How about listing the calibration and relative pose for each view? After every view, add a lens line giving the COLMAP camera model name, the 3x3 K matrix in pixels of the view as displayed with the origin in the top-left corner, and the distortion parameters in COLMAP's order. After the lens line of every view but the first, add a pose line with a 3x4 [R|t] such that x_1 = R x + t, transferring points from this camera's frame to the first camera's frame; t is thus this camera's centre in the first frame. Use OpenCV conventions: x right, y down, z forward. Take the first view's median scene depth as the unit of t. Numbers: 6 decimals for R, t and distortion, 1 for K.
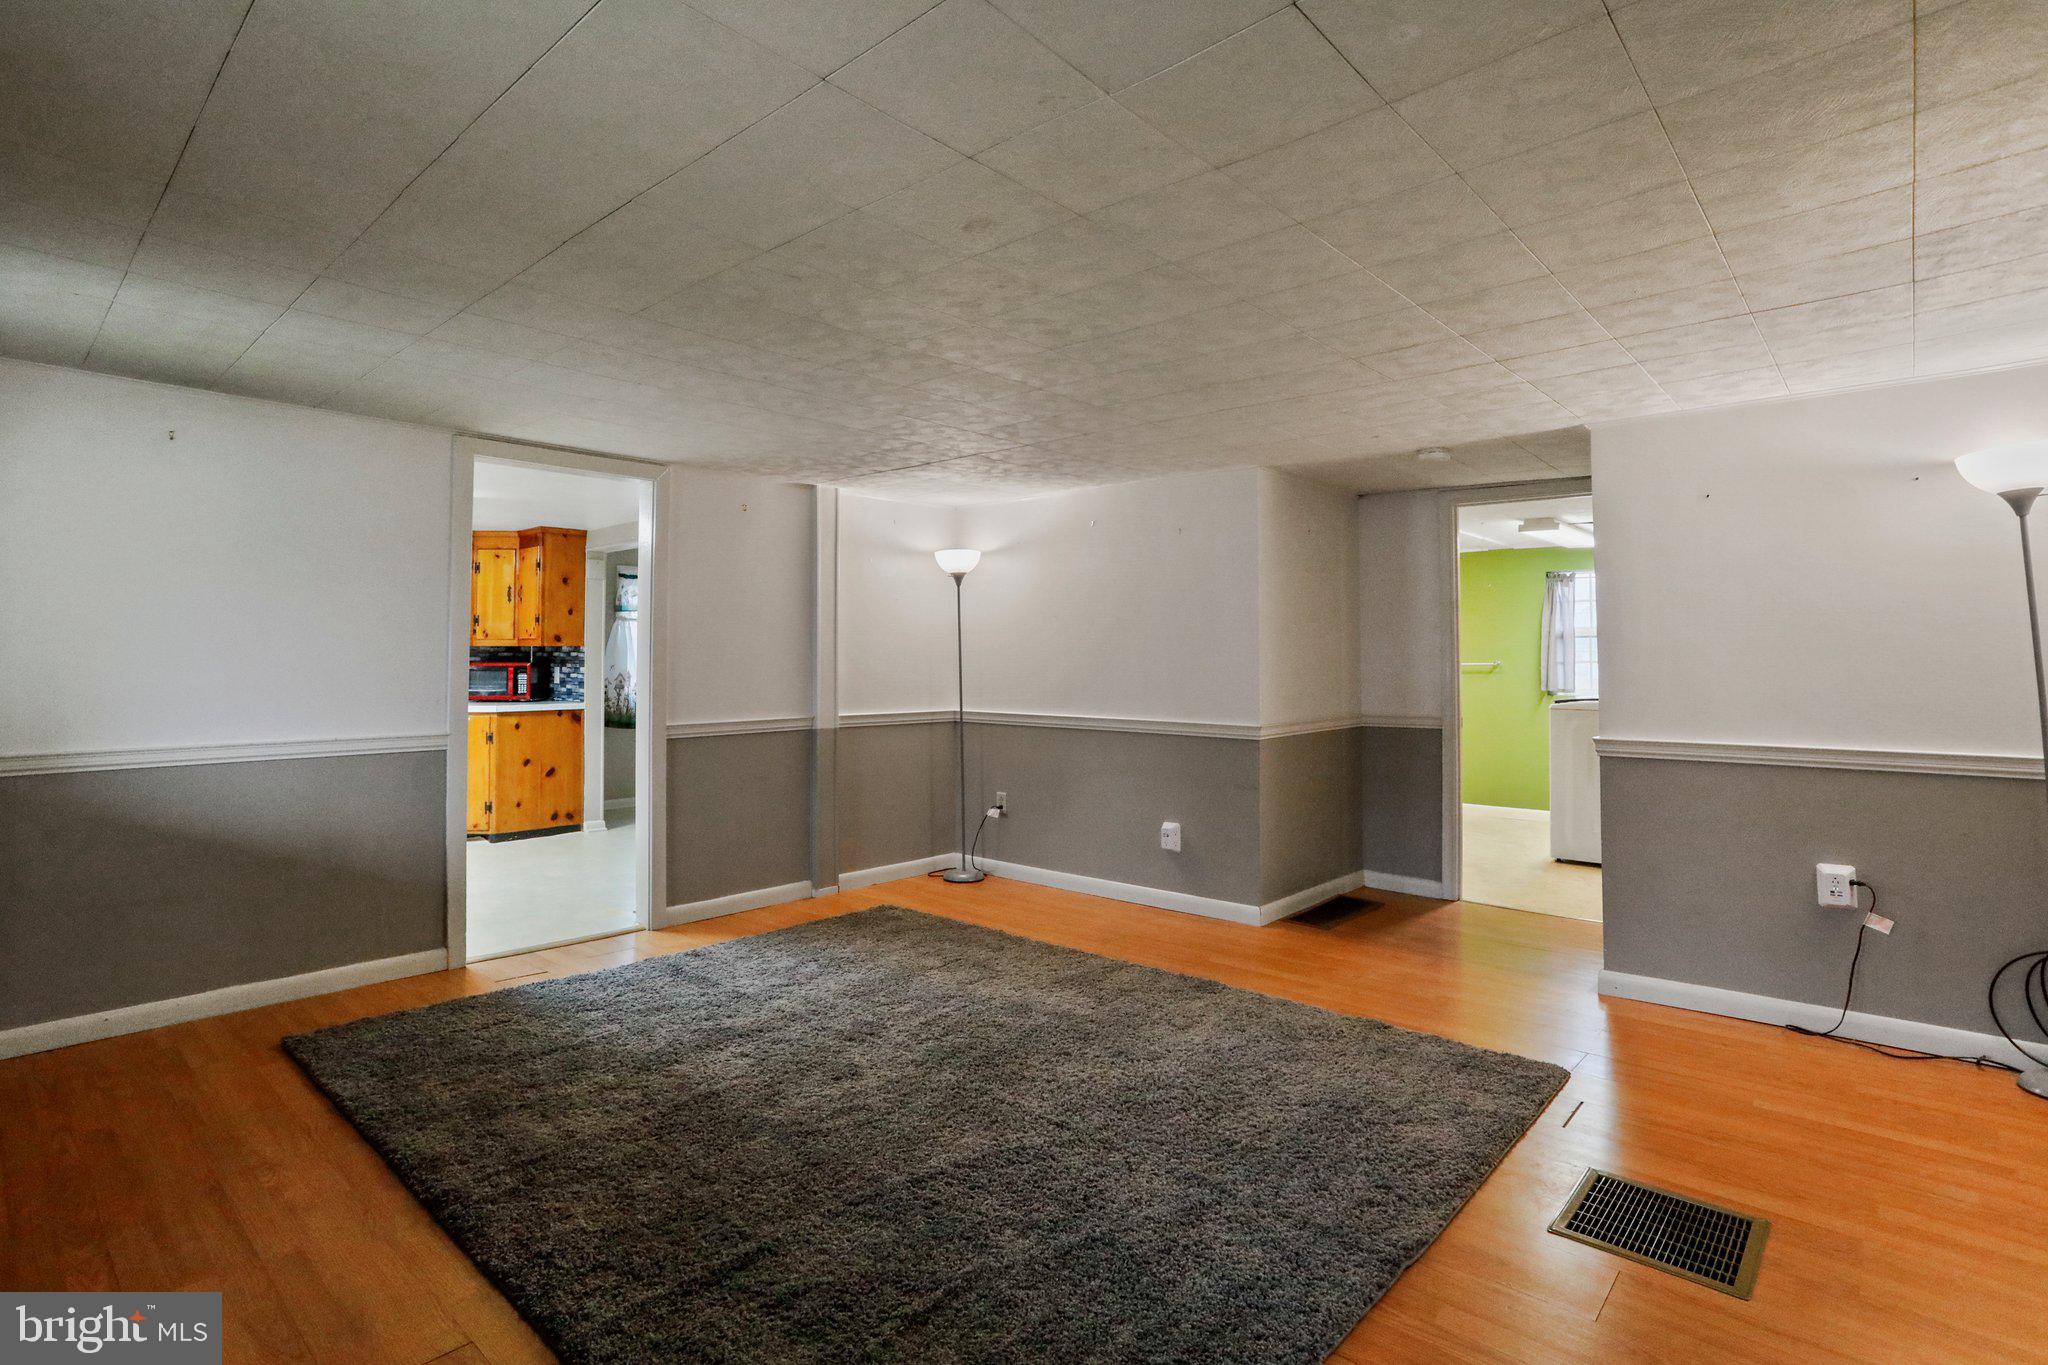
lens RADIAL K [[1002.4, 0, 1024.3], [0, 1002.4, 622.6], [0, 0, 1]] dist [-0.064239, 0.039193]
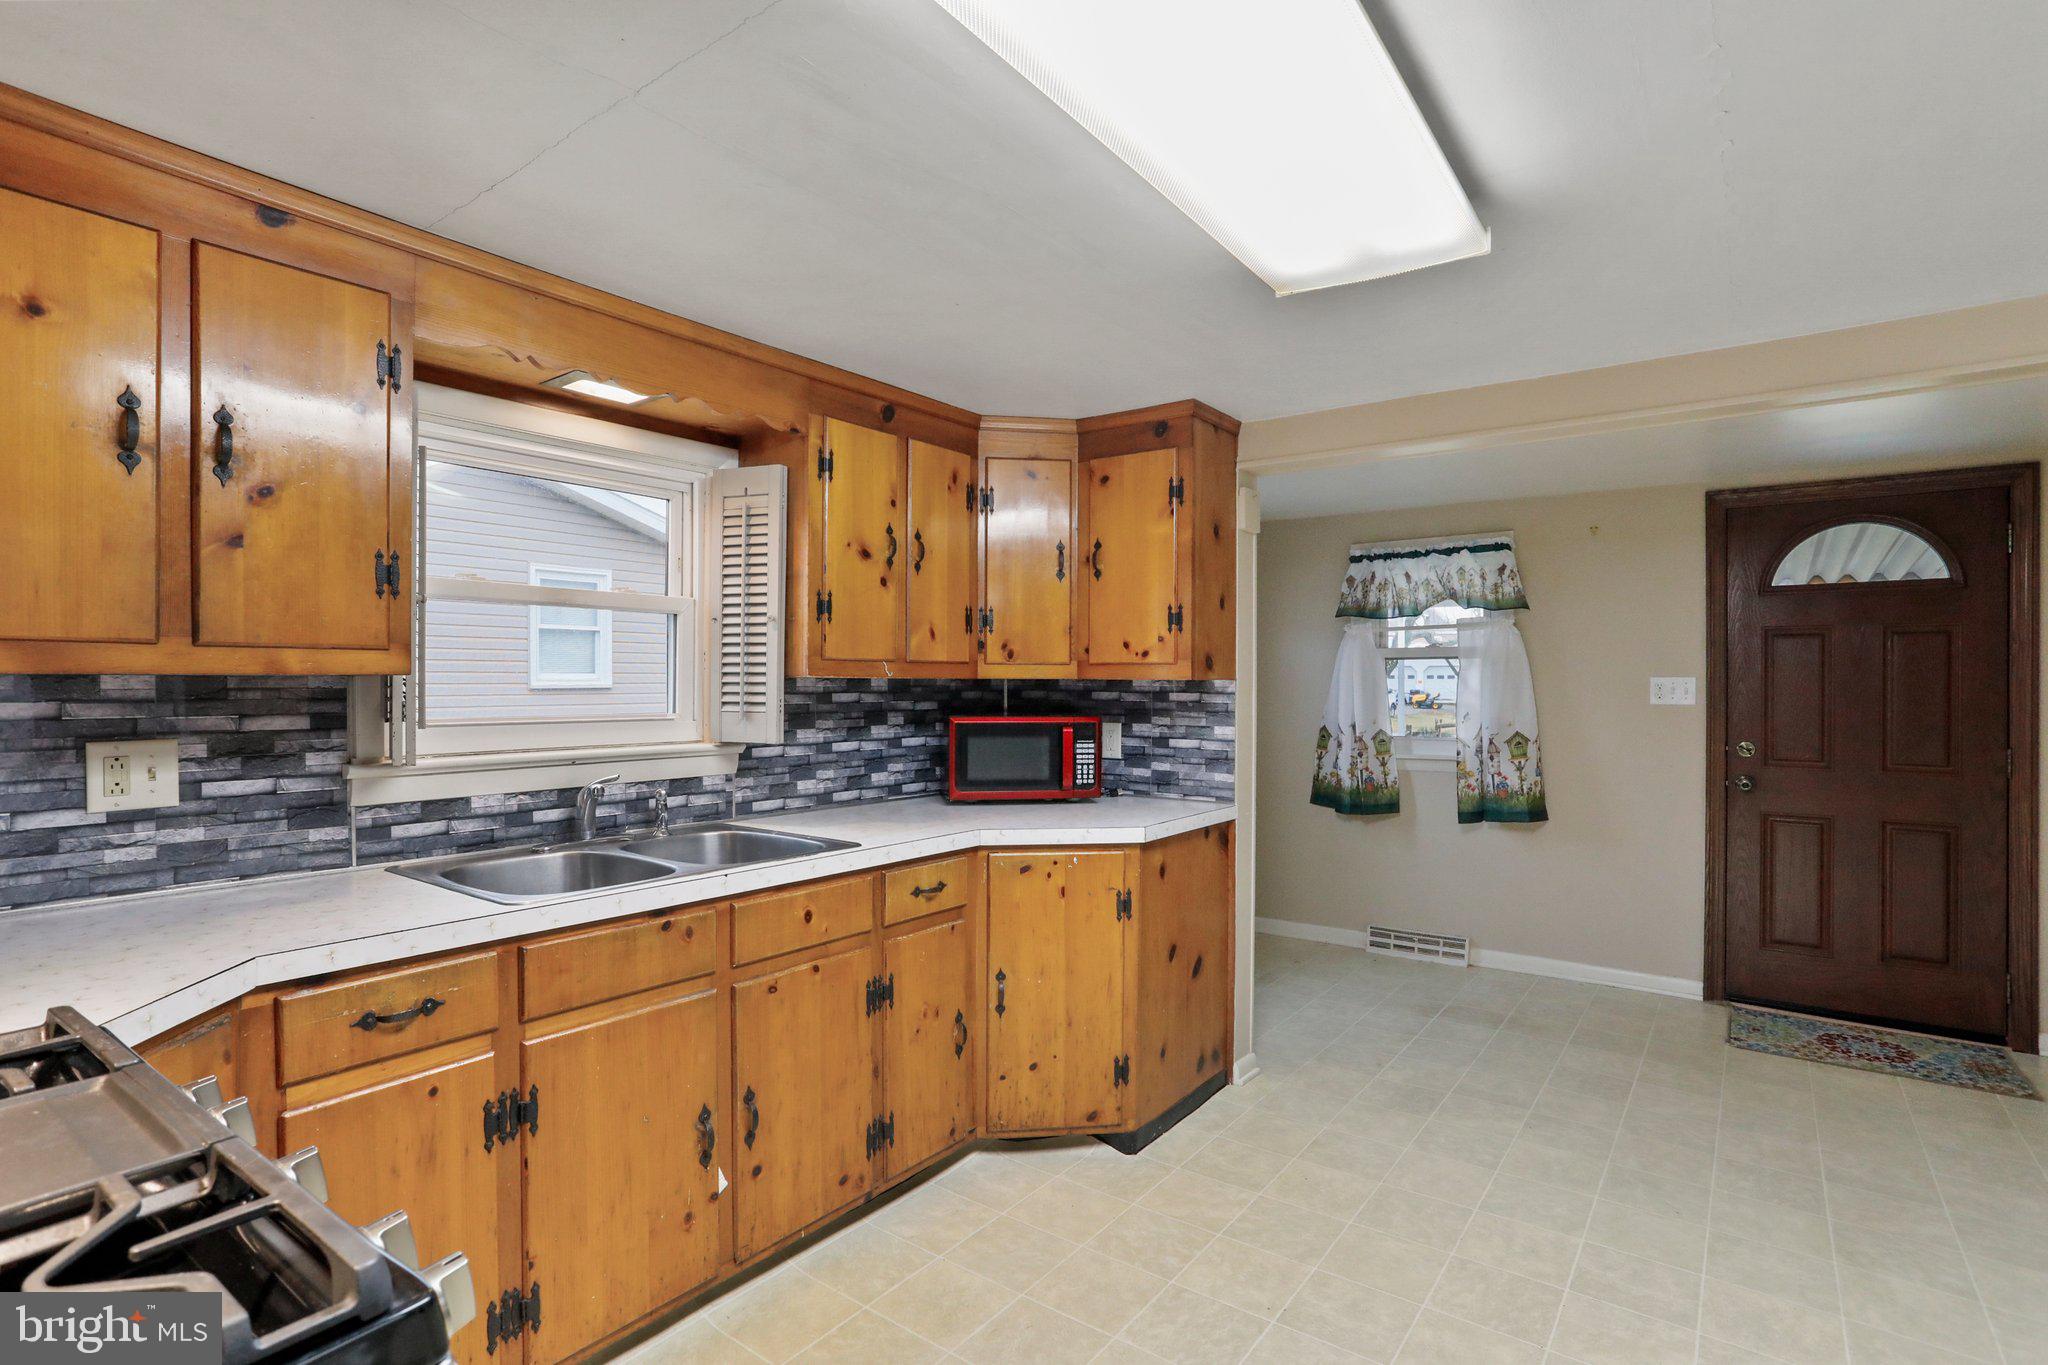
lens RADIAL K [[1005.3, 0, 1022.7], [0, 1005.3, 691.6], [0, 0, 1]] dist [-0.059041, 0.034783]
pose [[0.995988, 0.002306, 0.089457, -0.622175], [-0.006449, 0.998918, 0.046056, 0.009384], [-0.089254, -0.046448, 0.994925, 0.594009]]
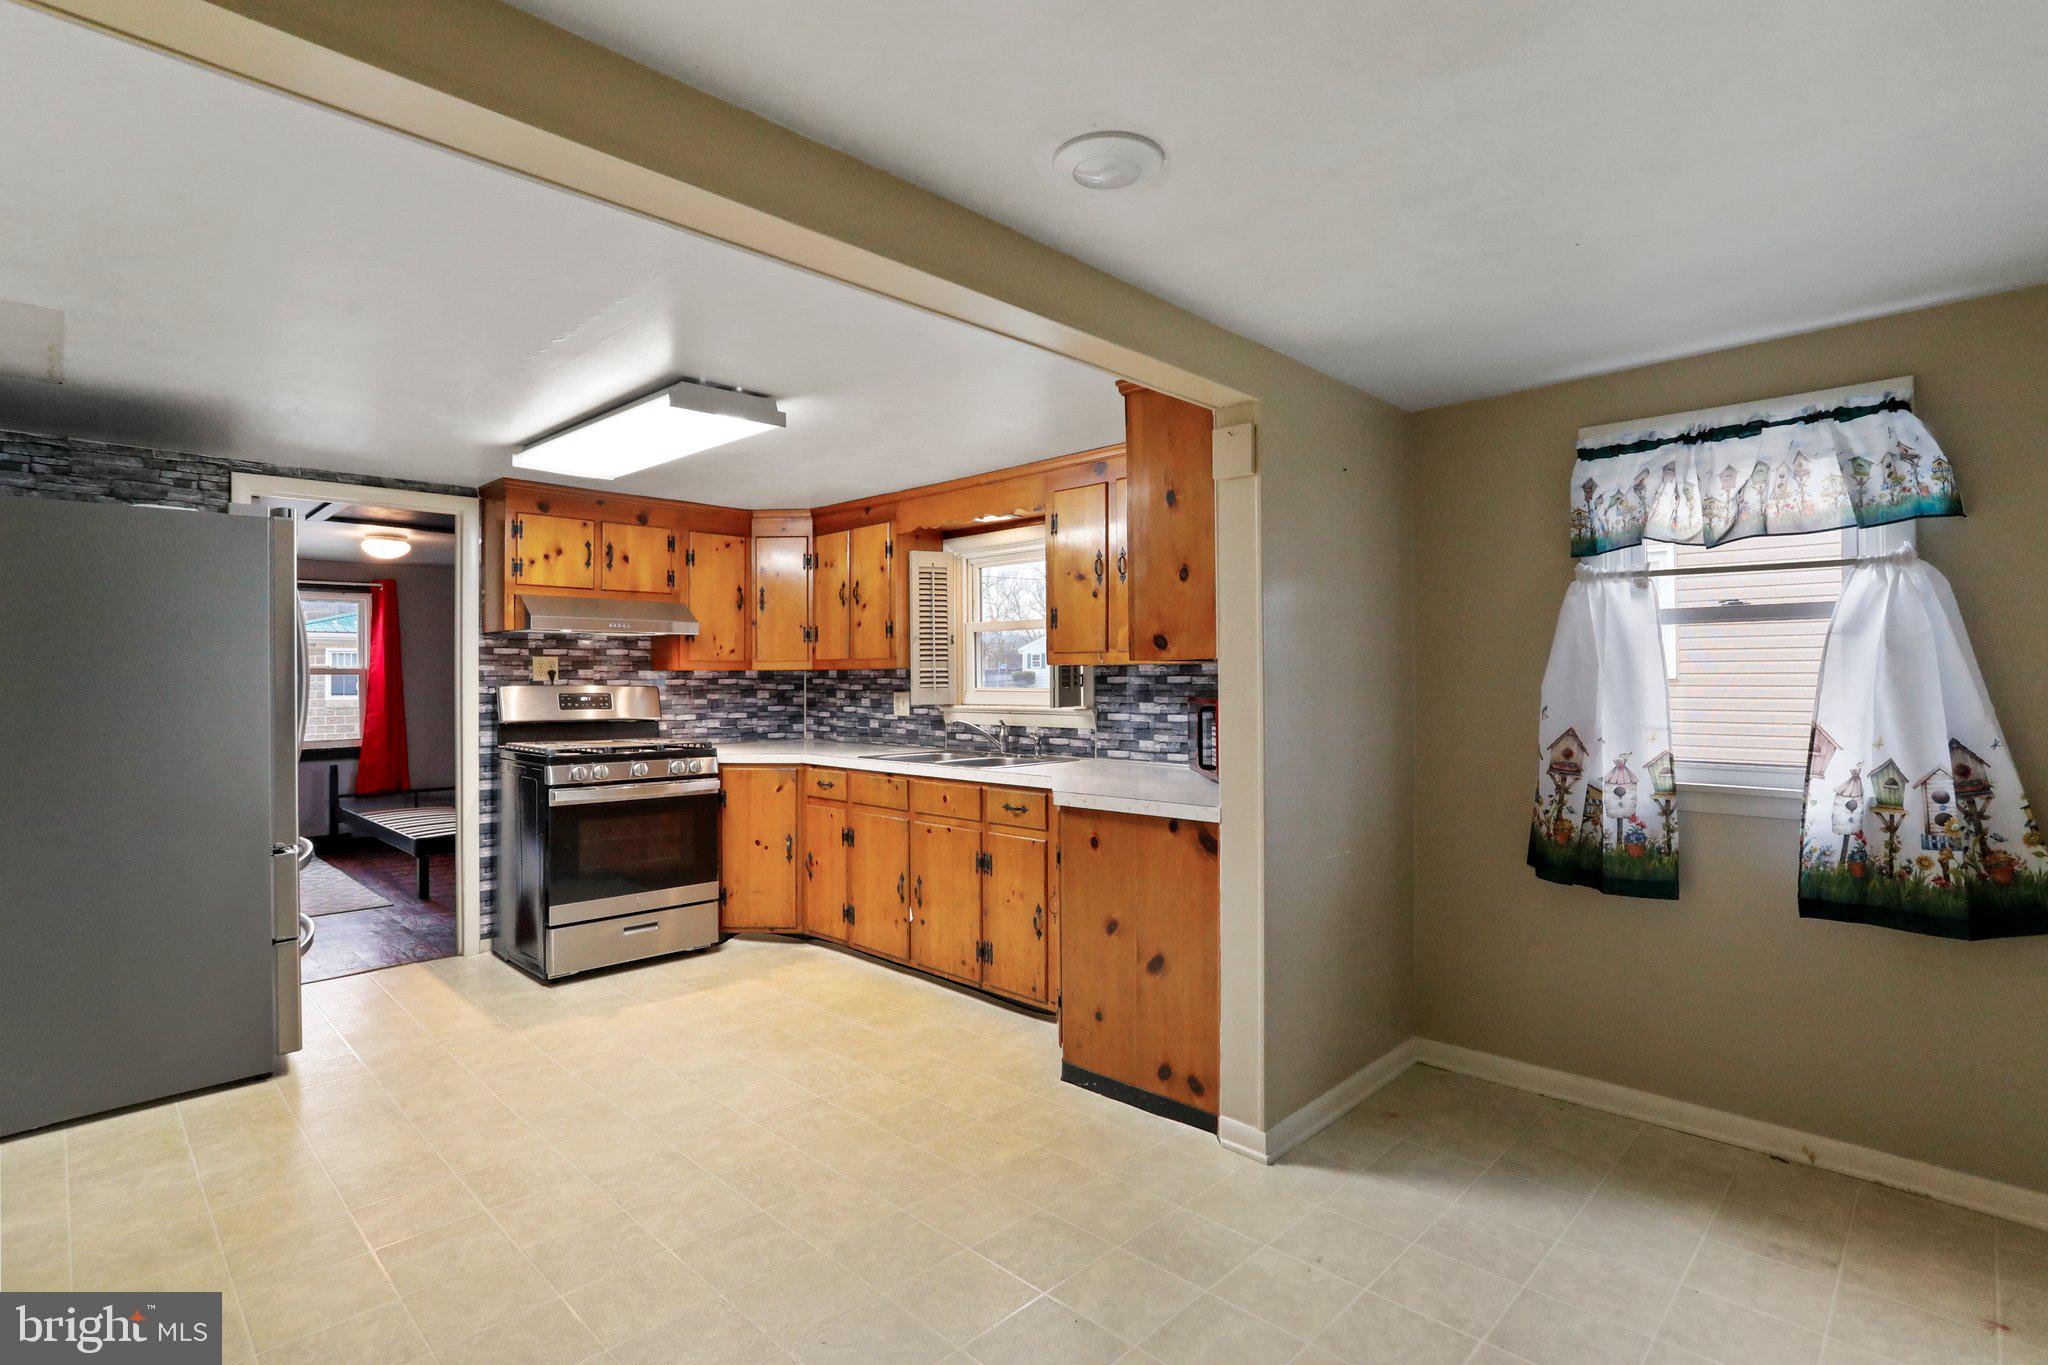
lens RADIAL K [[996.6, 0, 1025.7], [0, 996.6, 669.9], [0, 0, 1]] dist [-0.068435, 0.039695]
pose [[-0.042340, -0.007100, -0.999078, -0.061703], [0.042749, 0.999046, -0.008911, 0.030210], [0.998188, -0.043087, -0.041996, 1.009320]]
